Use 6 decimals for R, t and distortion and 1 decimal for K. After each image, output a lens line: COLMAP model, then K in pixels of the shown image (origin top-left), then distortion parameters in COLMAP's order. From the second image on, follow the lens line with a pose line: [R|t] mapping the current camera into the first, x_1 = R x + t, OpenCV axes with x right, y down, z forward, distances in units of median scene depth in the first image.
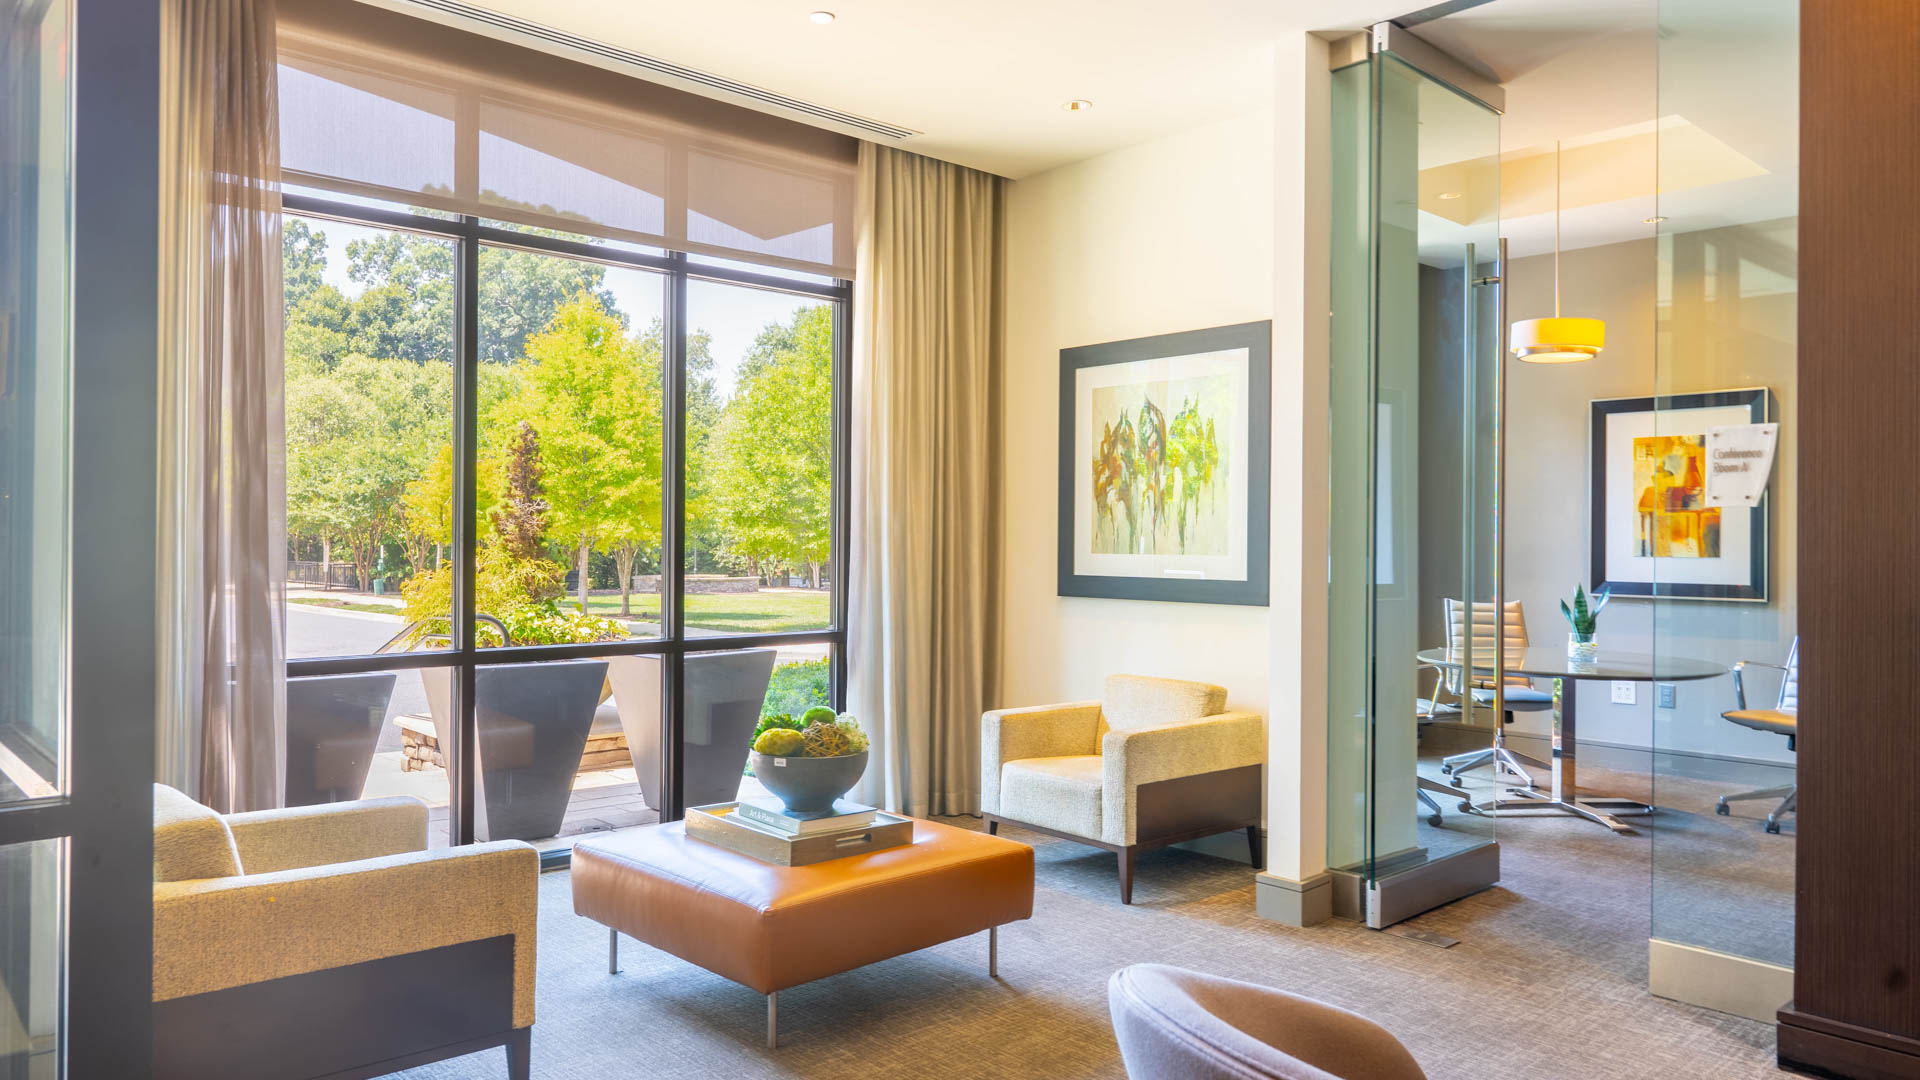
lens RADIAL K [[1298.6, 0, 954.9], [0, 1298.6, 535.3], [0, 0, 1]] dist [-0.018230, 0.015384]
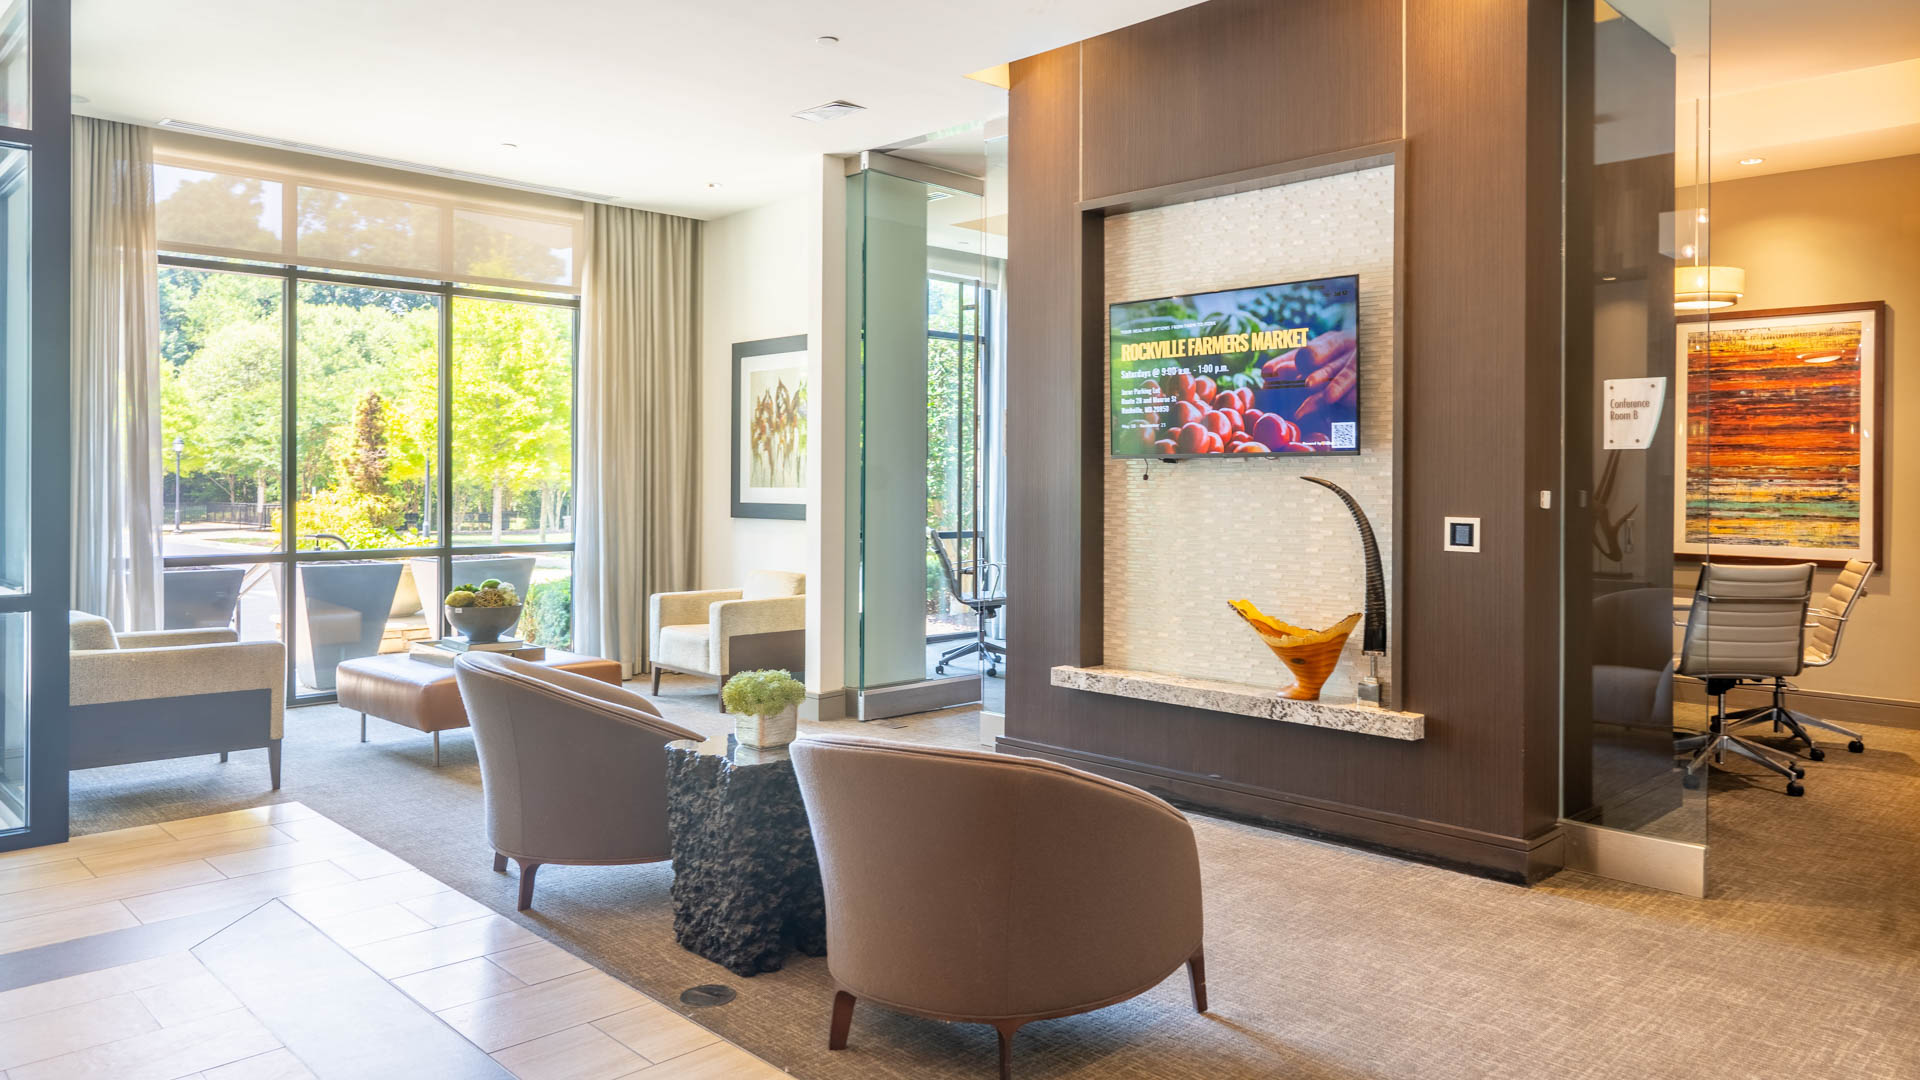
lens RADIAL K [[1298.6, 0, 967.0], [0, 1298.6, 478.3], [0, 0, 1]] dist [-0.018230, 0.015384]
pose [[0.999159, -0.003259, 0.040862, 0.322806], [0.003156, 0.999992, 0.002585, 0.001261], [-0.040870, -0.002454, 0.999161, -0.497303]]
